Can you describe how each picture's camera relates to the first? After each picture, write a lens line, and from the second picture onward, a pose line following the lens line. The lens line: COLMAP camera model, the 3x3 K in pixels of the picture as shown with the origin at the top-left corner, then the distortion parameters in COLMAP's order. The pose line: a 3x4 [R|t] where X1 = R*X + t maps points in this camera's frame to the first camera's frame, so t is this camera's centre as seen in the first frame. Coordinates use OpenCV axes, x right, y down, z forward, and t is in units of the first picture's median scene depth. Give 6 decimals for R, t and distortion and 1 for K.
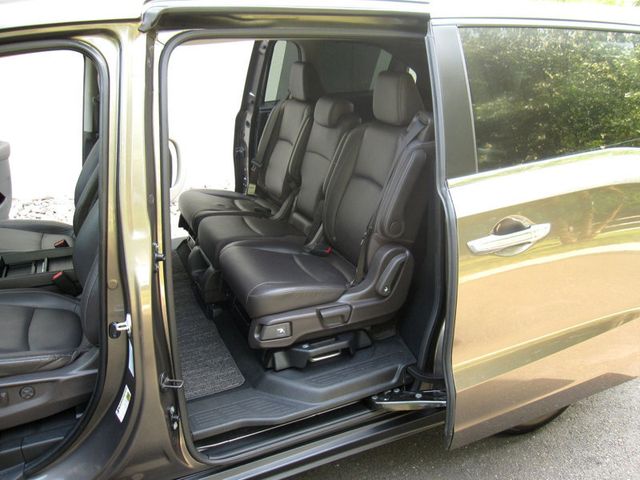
lens RADIAL K [[530.0, 0, 326.0], [0, 530.0, 235.3], [0, 0, 1]] dist [-0.067012, 0.024346]
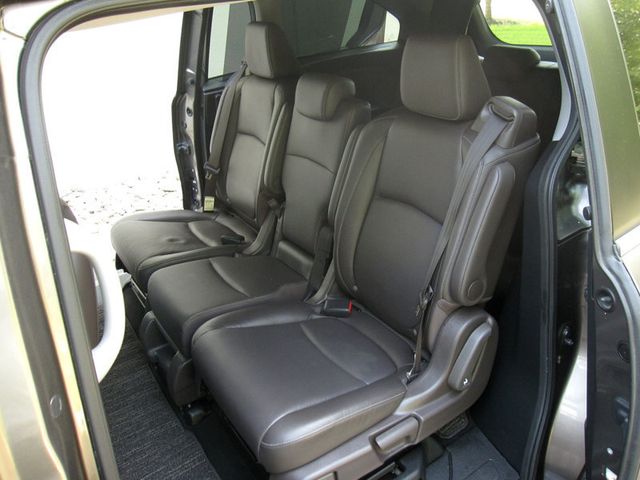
lens RADIAL K [[530.0, 0, 326.0], [0, 530.0, 235.3], [0, 0, 1]] dist [-0.067012, 0.024346]
pose [[0.986376, -0.128832, 0.102296, -0.073422], [0.117979, 0.987356, 0.105877, -0.122750], [-0.114643, -0.092365, 0.989103, 0.300740]]
